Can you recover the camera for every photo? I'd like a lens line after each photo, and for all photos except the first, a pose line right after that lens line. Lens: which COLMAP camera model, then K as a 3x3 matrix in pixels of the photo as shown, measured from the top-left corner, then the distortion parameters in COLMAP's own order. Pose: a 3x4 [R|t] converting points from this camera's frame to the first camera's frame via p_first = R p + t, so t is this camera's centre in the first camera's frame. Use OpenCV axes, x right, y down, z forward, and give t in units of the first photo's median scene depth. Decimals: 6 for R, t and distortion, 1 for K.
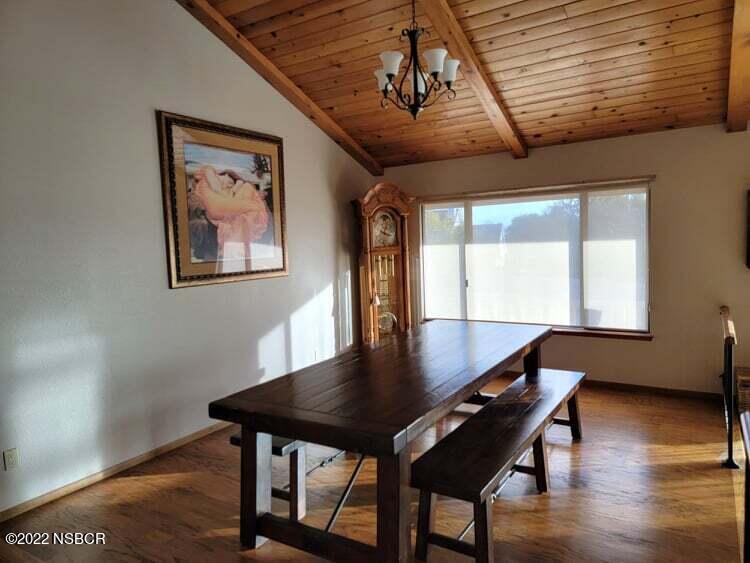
lens RADIAL K [[517.4, 0, 381.3], [0, 517.4, 282.2], [0, 0, 1]] dist [0.073473, -0.066409]
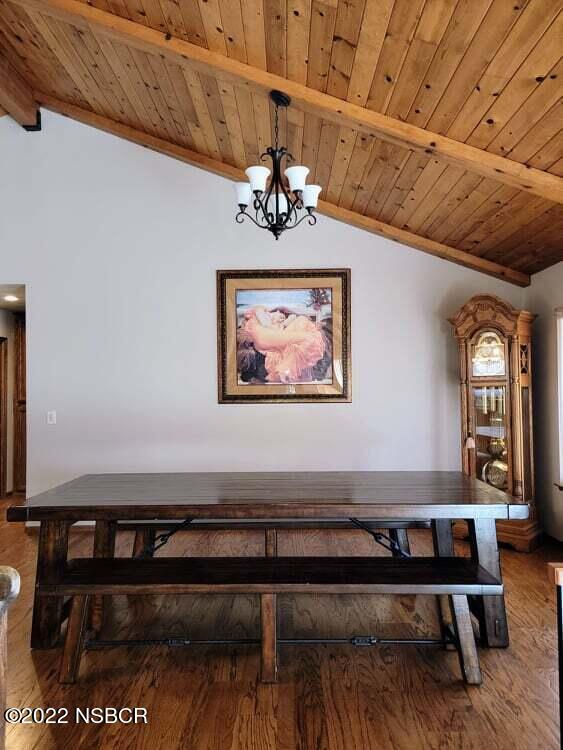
lens RADIAL K [[517.4, 0, 278.8], [0, 517.4, 372.7], [0, 0, 1]] dist [0.073473, -0.066409]
pose [[0.513389, 0.012889, -0.858059, 0.706226], [-0.077329, 0.996514, -0.031298, -0.032695], [0.854665, 0.082420, 0.512596, 0.421014]]
